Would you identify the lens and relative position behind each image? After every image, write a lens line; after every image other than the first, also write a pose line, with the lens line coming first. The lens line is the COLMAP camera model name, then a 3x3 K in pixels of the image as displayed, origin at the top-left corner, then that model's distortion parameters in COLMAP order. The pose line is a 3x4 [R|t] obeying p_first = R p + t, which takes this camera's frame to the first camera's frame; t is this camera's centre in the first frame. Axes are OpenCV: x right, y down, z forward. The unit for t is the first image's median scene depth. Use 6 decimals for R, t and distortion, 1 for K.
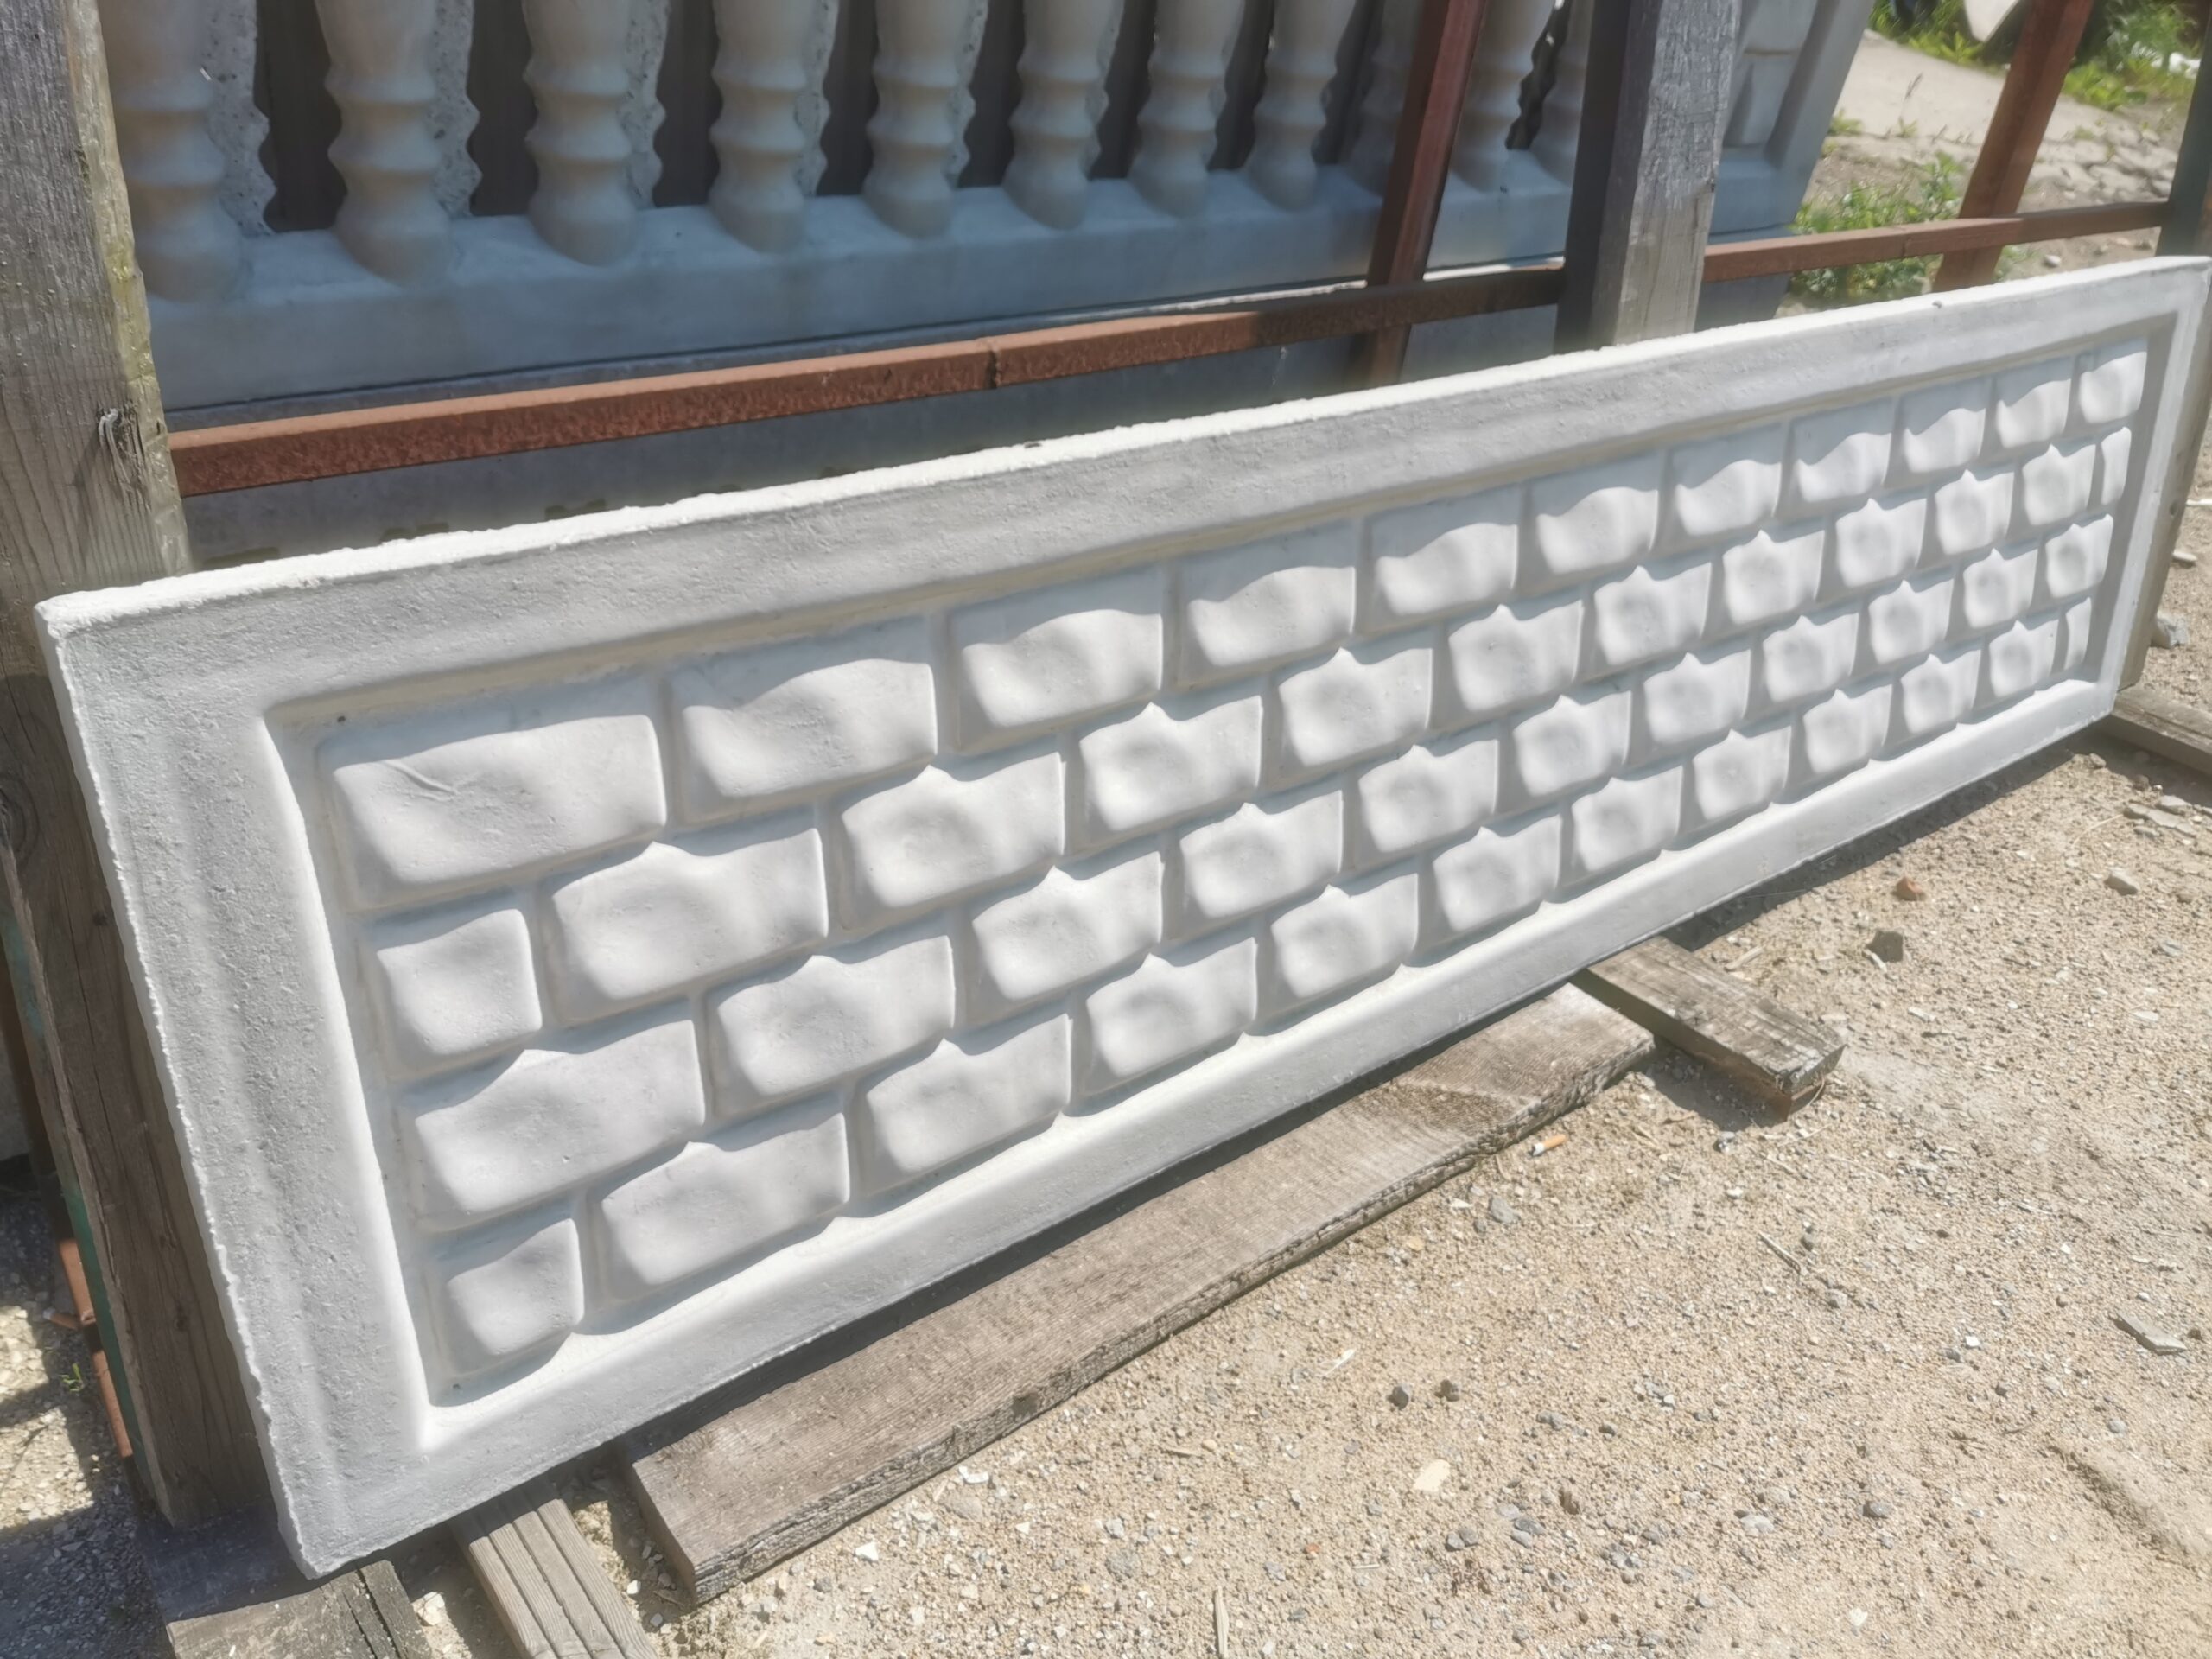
lens RADIAL K [[1747.7, 0, 1106.0], [0, 1747.7, 829.5], [0, 0, 1]] dist [0.137747, -0.141707]
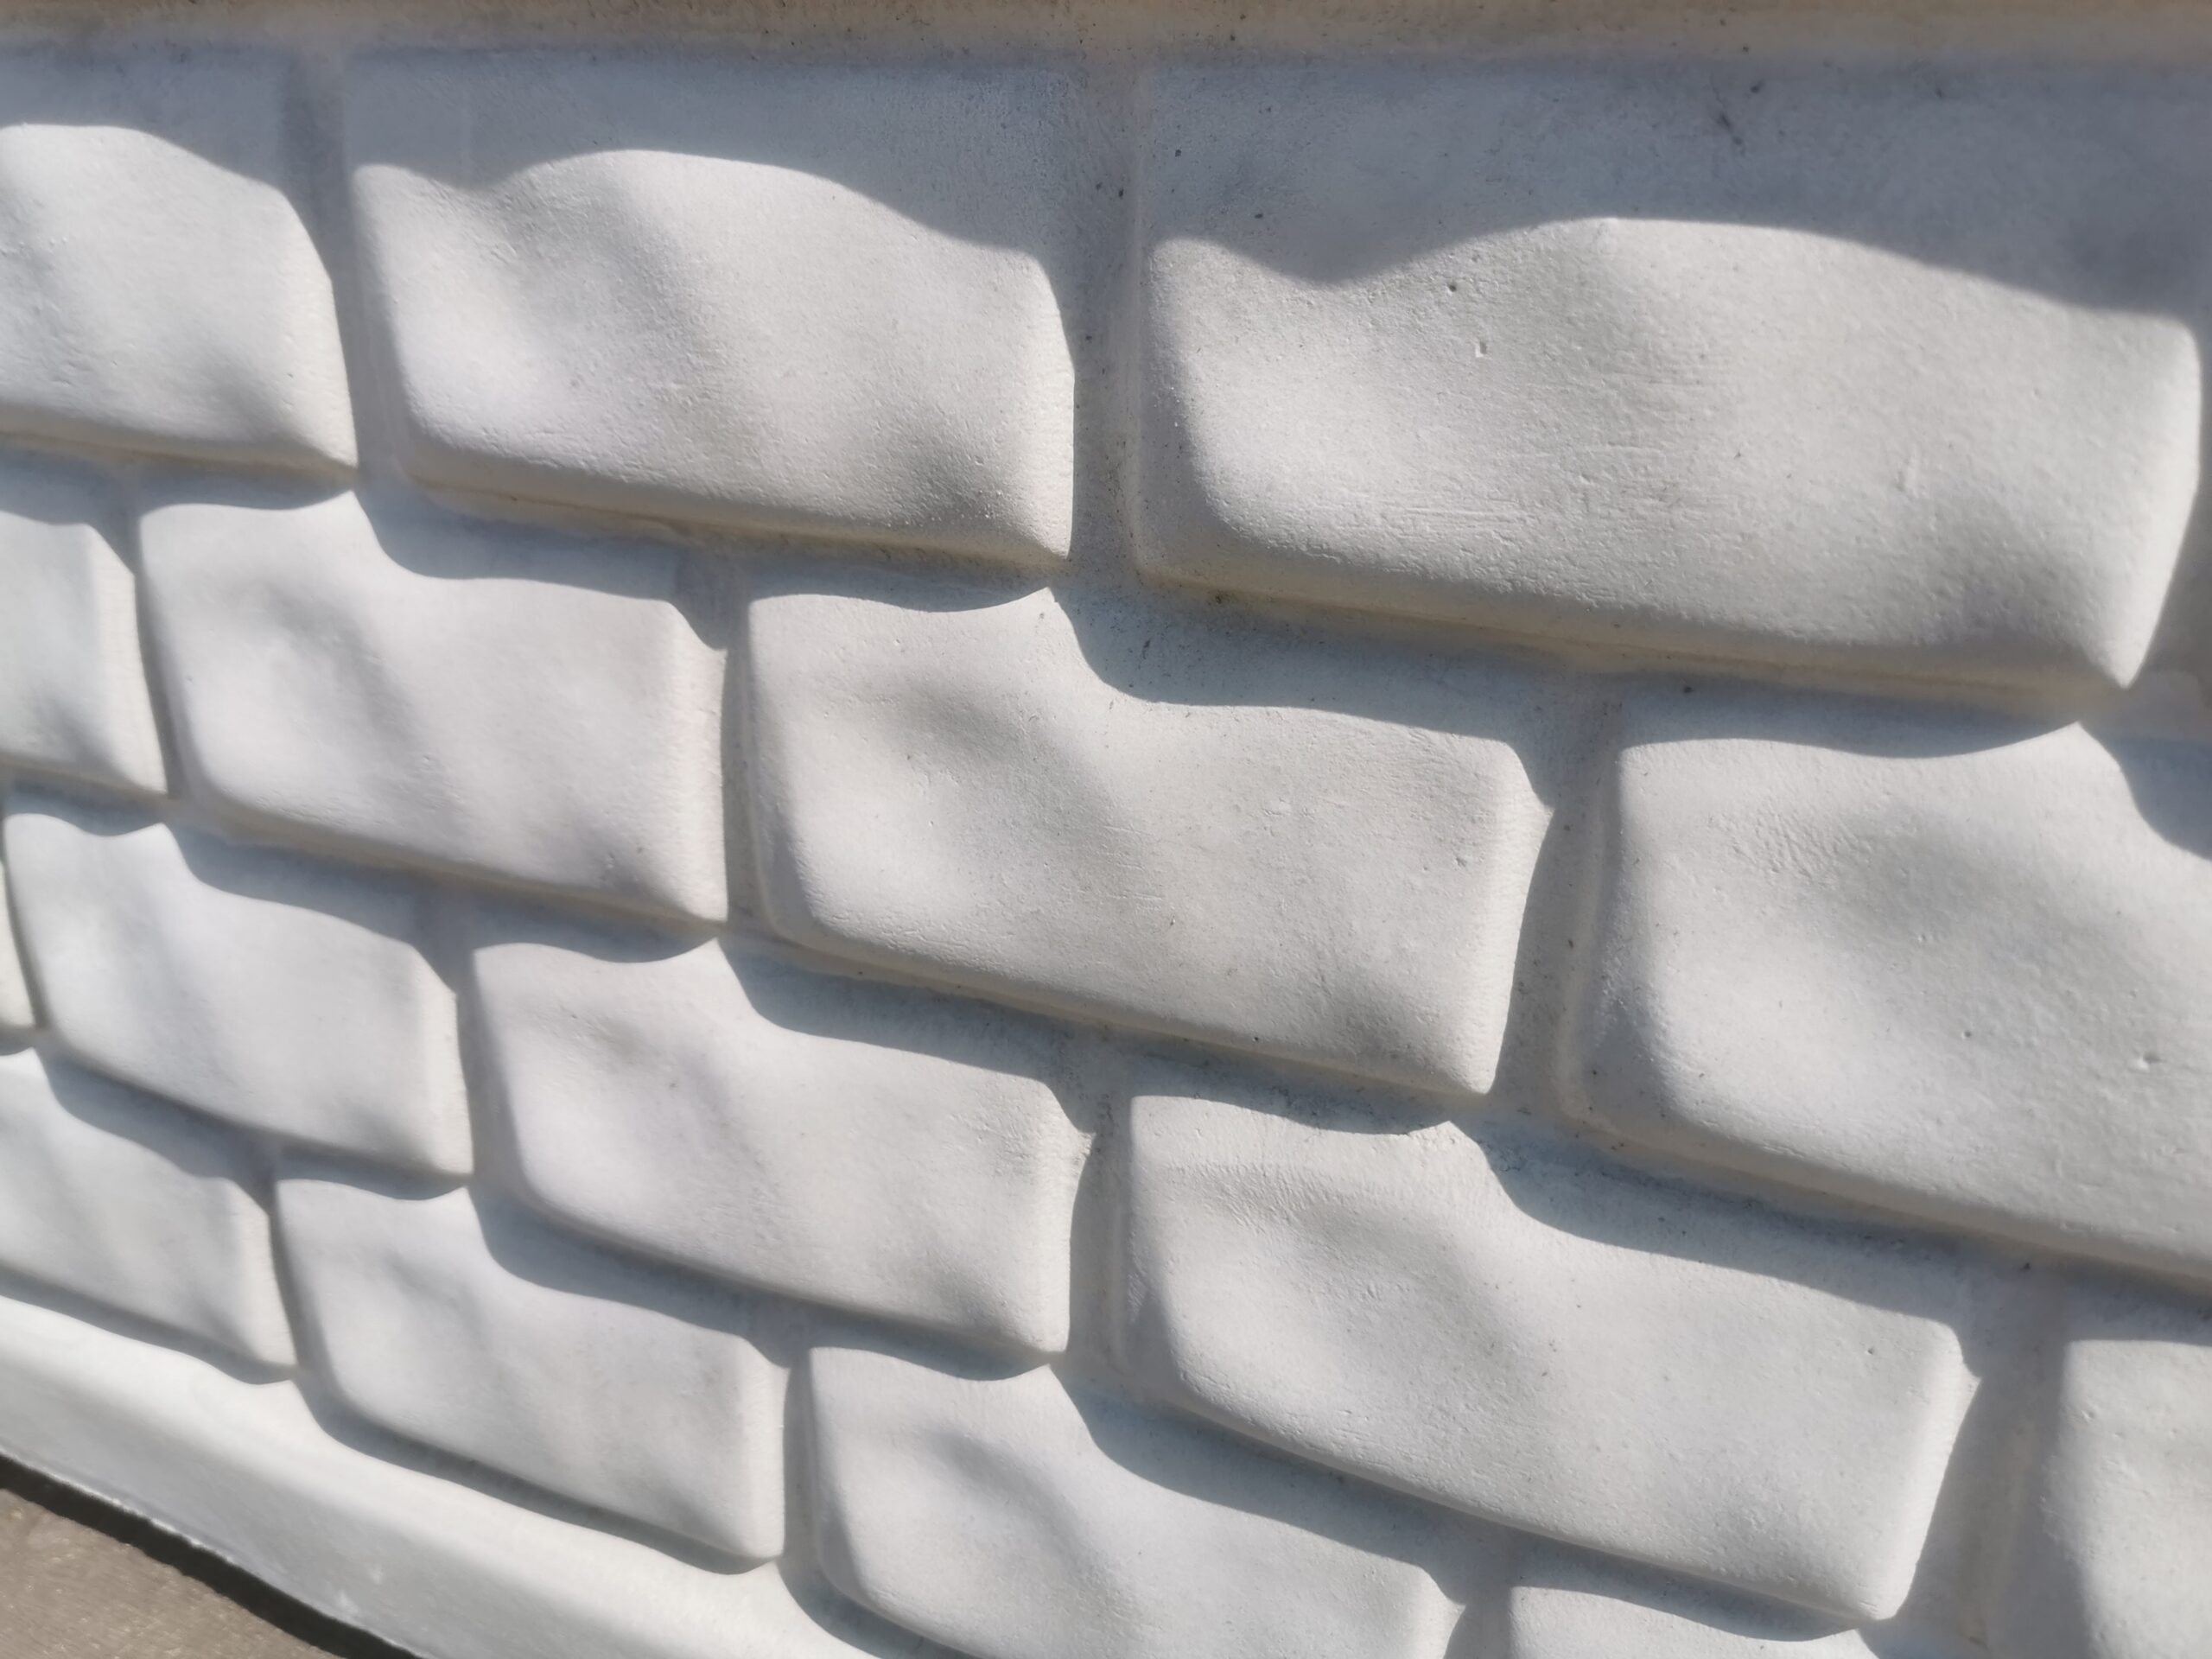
lens RADIAL K [[1747.7, 0, 1106.0], [0, 1747.7, 829.5], [0, 0, 1]] dist [0.137747, -0.141707]
pose [[0.394925, 0.386018, -0.833681, 0.289300], [-0.341151, 0.904179, 0.257053, -0.114366], [0.853024, 0.182895, 0.488774, 0.877593]]
